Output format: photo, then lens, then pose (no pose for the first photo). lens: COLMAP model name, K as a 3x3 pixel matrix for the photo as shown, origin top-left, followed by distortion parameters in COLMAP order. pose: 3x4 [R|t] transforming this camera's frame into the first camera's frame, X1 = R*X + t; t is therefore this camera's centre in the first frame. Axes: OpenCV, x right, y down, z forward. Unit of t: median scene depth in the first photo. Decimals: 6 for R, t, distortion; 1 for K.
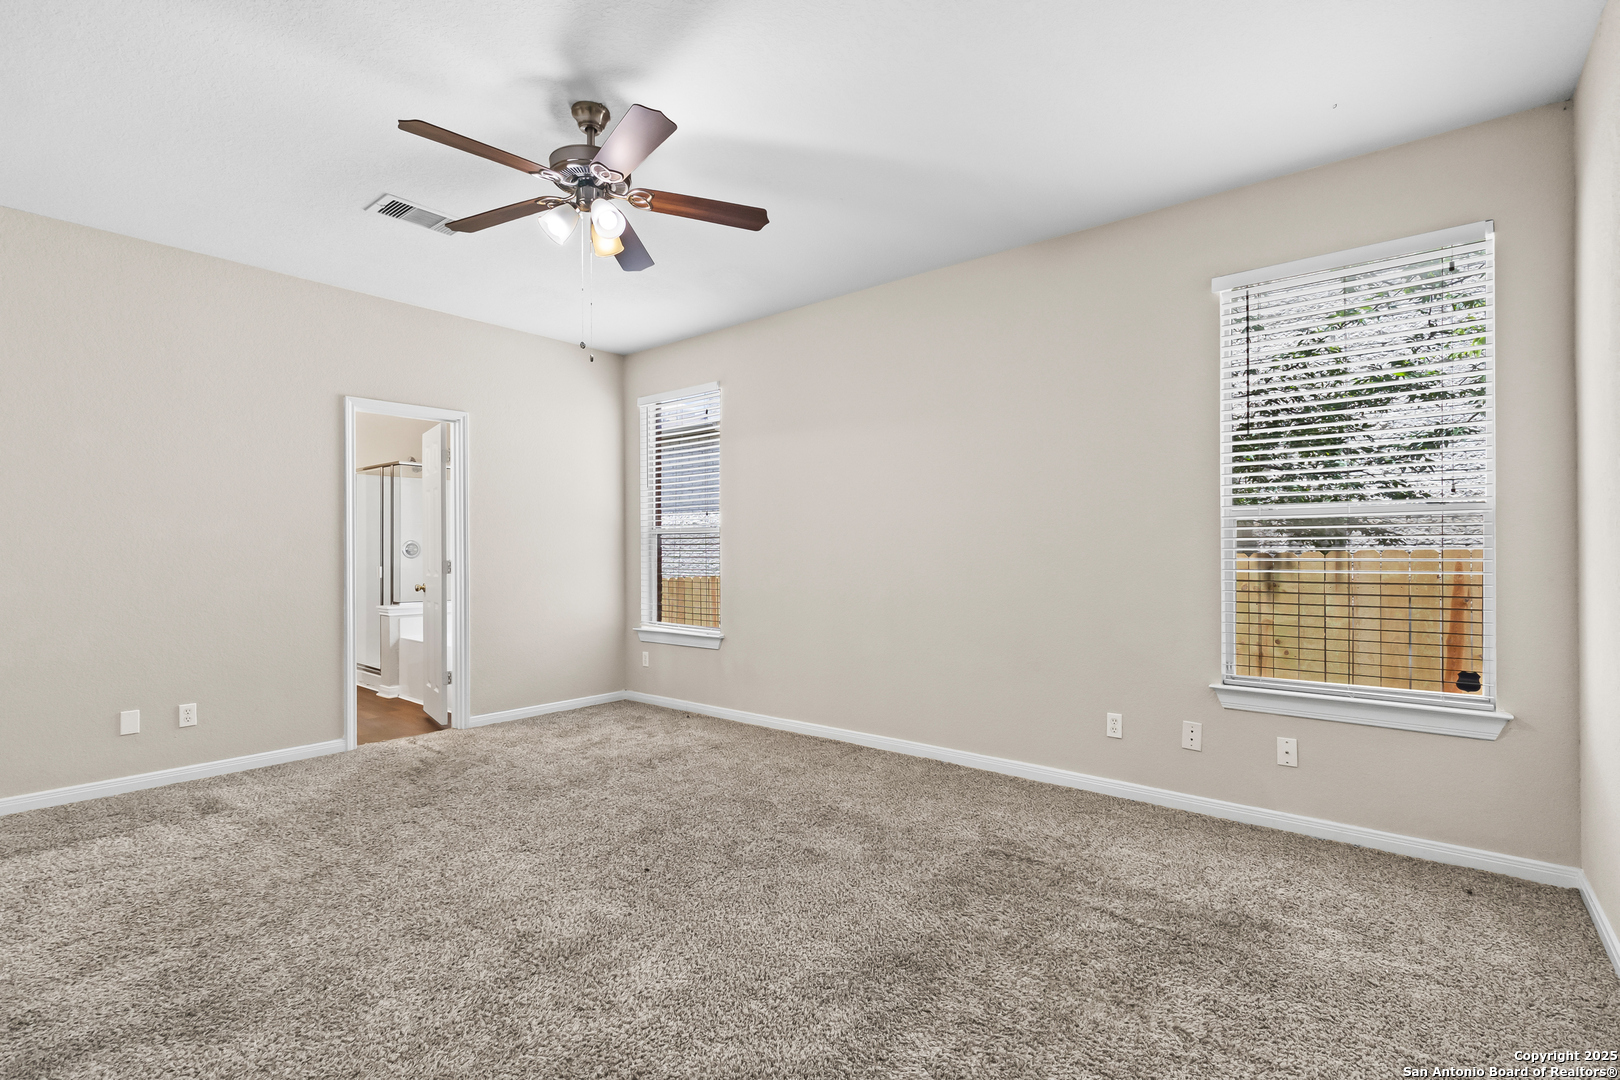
lens RADIAL K [[745.2, 0, 807.1], [0, 745.2, 544.2], [0, 0, 1]] dist [-0.000493, 0.002663]
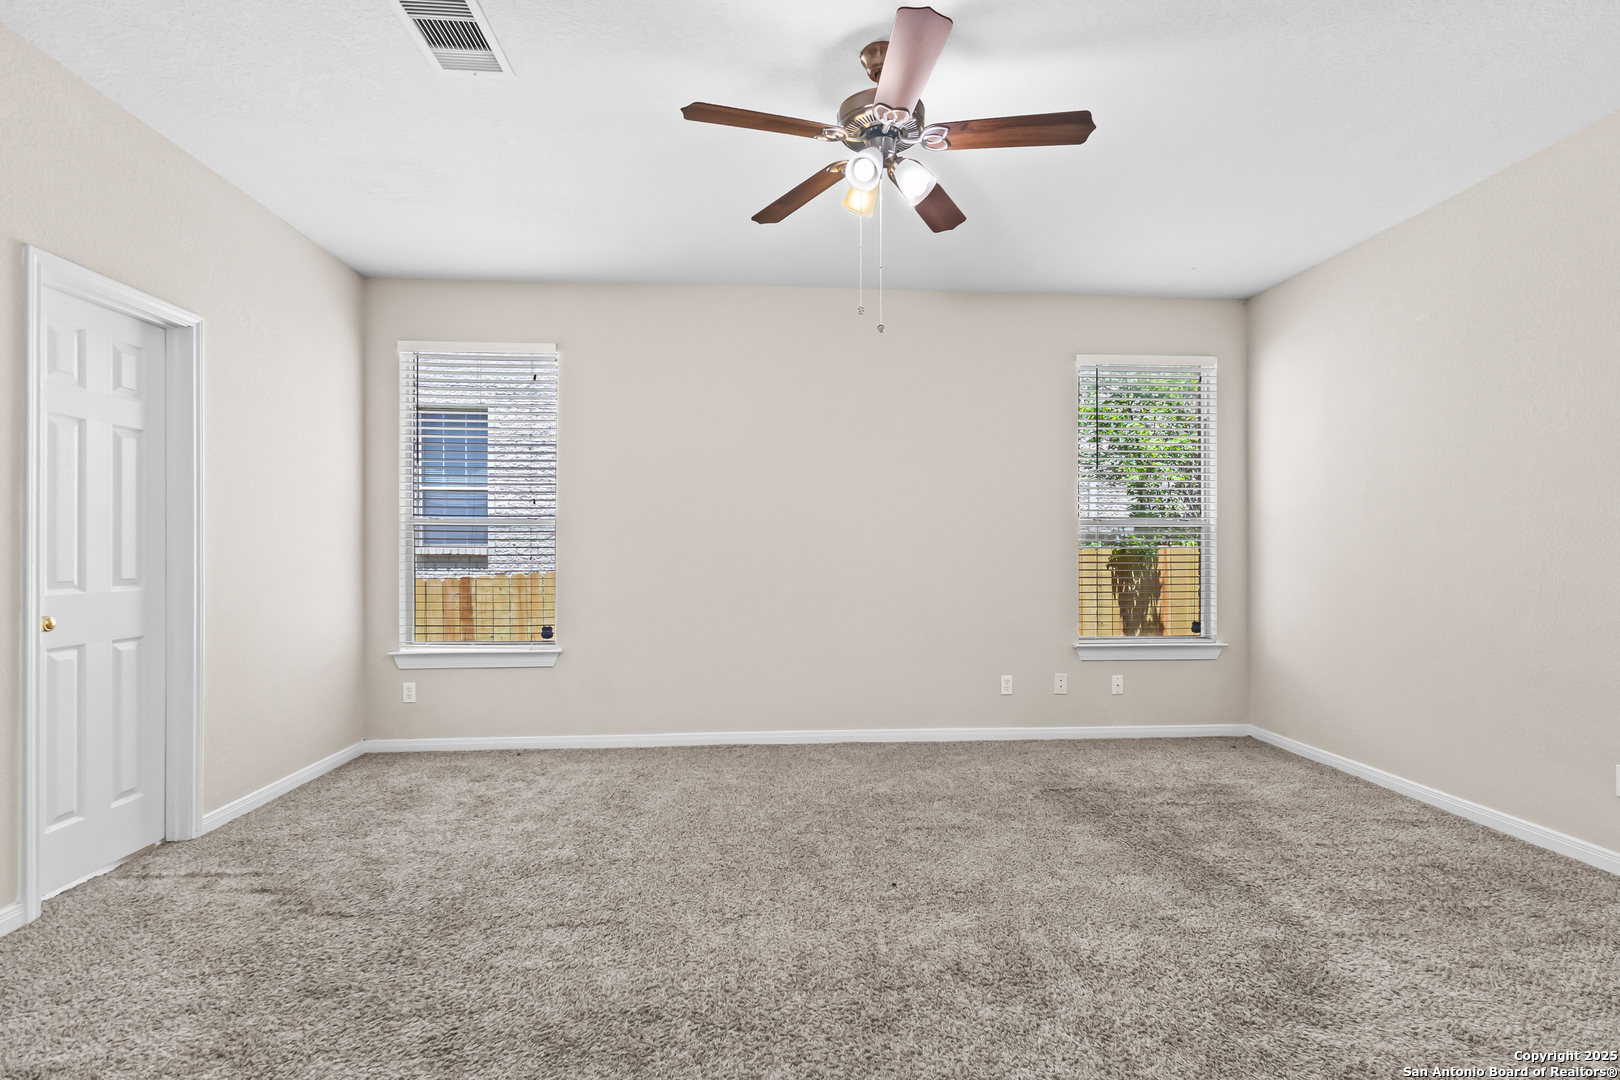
lens RADIAL K [[745.2, 0, 809.7], [0, 745.2, 547.2], [0, 0, 1]] dist [-0.000493, 0.002663]
pose [[0.725354, 0.008981, 0.688317, -0.718417], [-0.008683, 0.999955, -0.003898, 0.013619], [-0.688321, -0.003149, 0.725400, 0.301490]]
